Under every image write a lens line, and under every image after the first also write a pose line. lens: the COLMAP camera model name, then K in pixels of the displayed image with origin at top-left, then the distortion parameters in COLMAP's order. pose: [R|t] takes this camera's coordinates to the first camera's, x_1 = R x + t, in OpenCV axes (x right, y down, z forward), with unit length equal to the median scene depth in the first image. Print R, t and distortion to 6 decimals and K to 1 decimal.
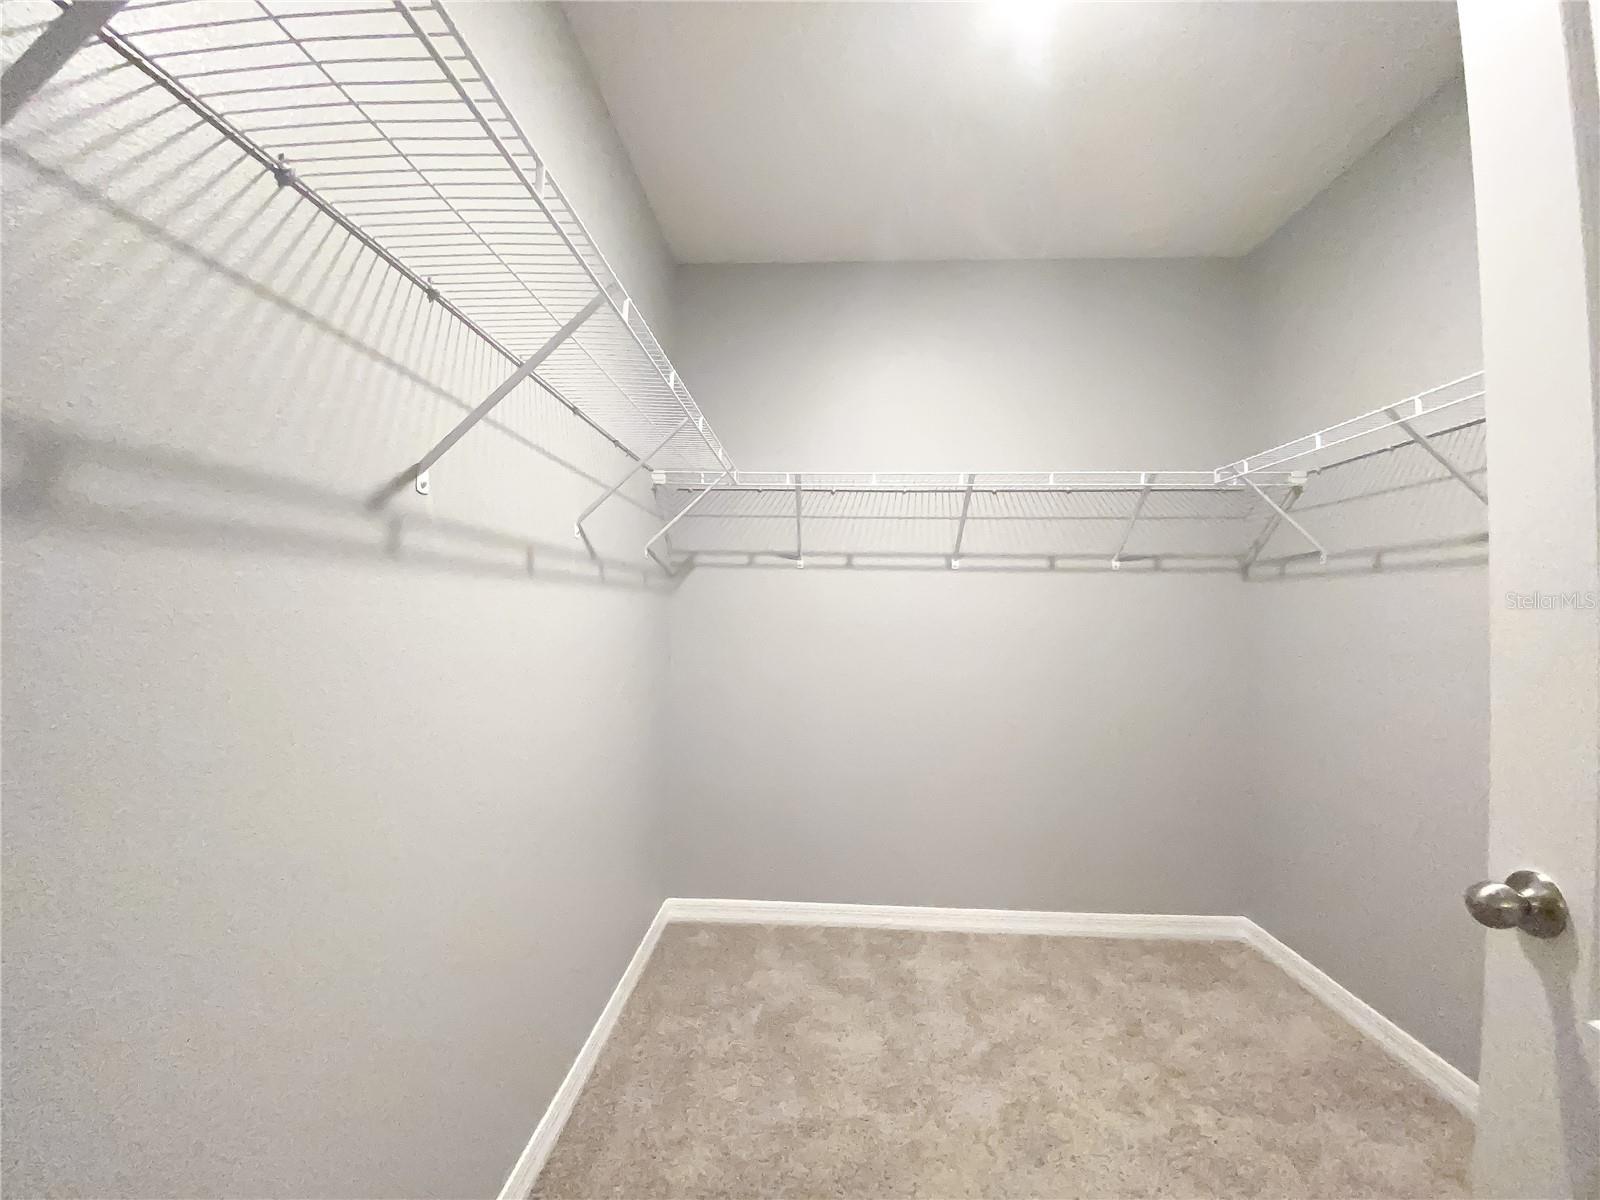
lens RADIAL K [[650.2, 0, 793.6], [0, 650.2, 592.6], [0, 0, 1]] dist [0.002549, -0.000808]
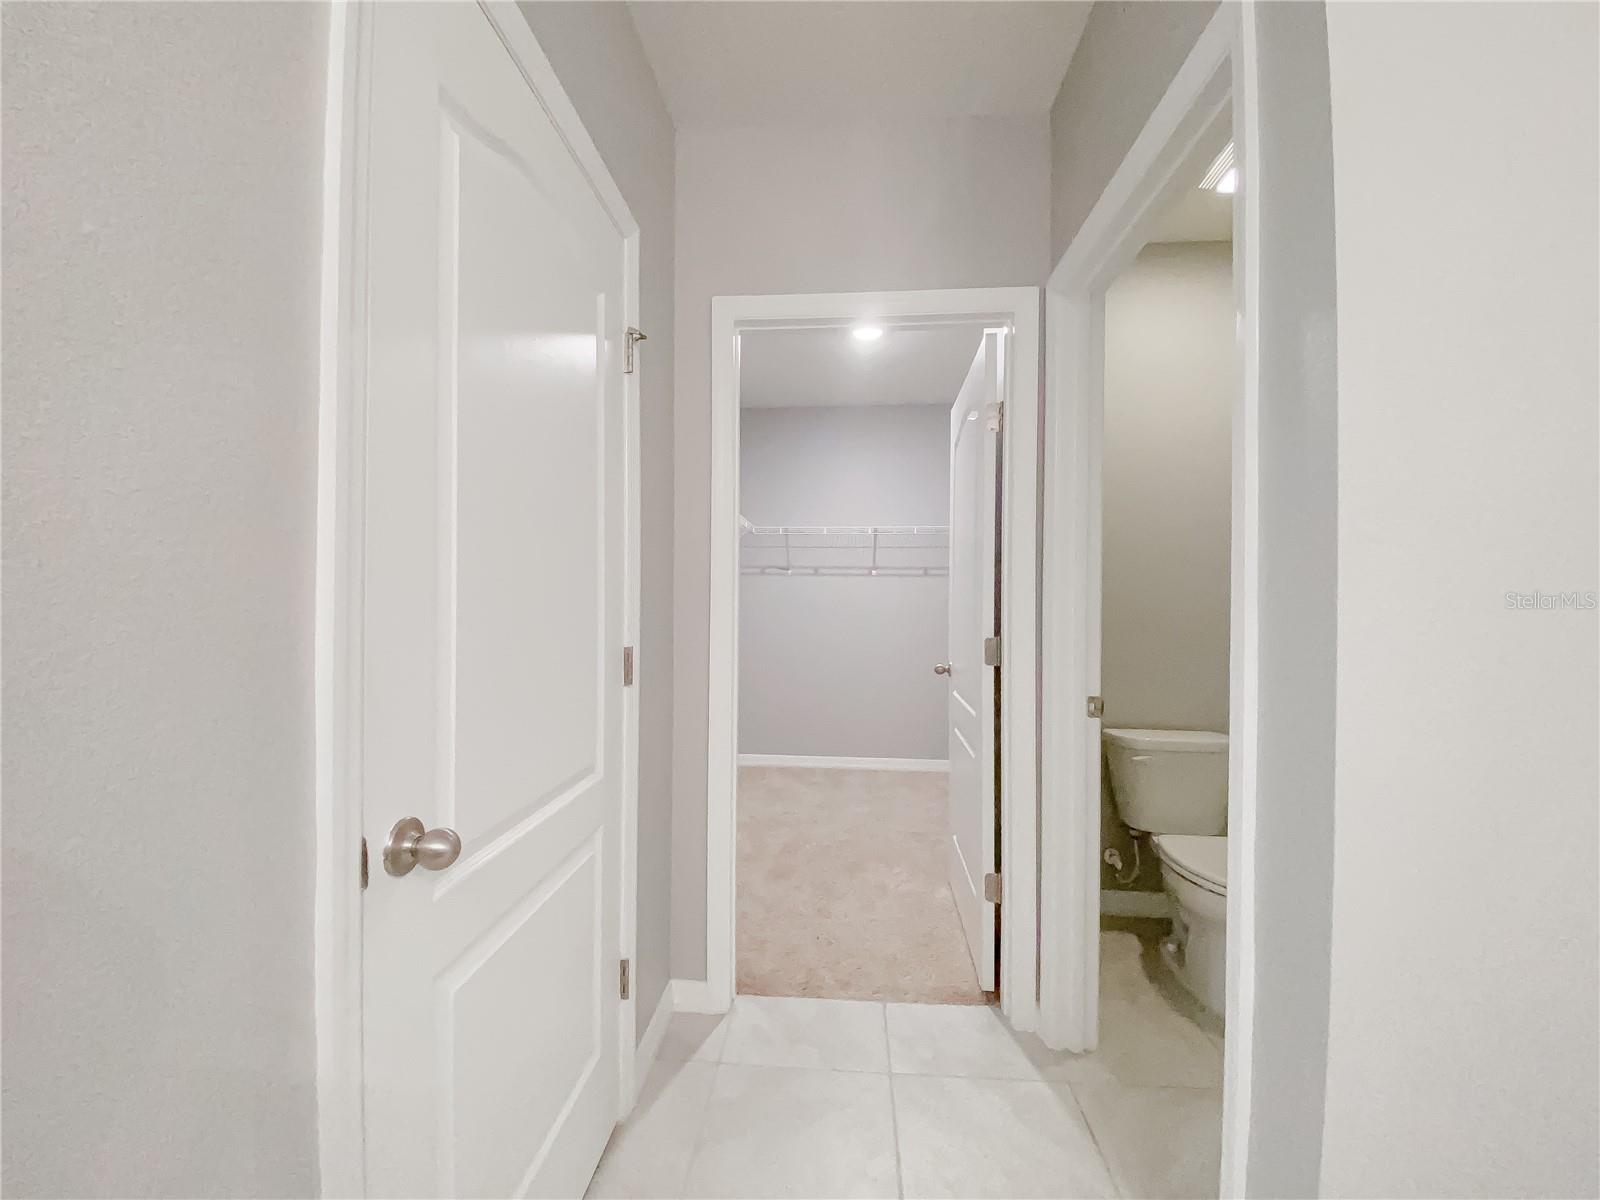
lens RADIAL K [[650.2, 0, 803.4], [0, 650.2, 598.9], [0, 0, 1]] dist [0.002549, -0.000808]
pose [[0.999586, -0.002815, -0.028635, 0.102278], [0.002949, 0.999985, 0.004635, 0.022254], [0.028622, -0.004718, 0.999579, -0.867025]]
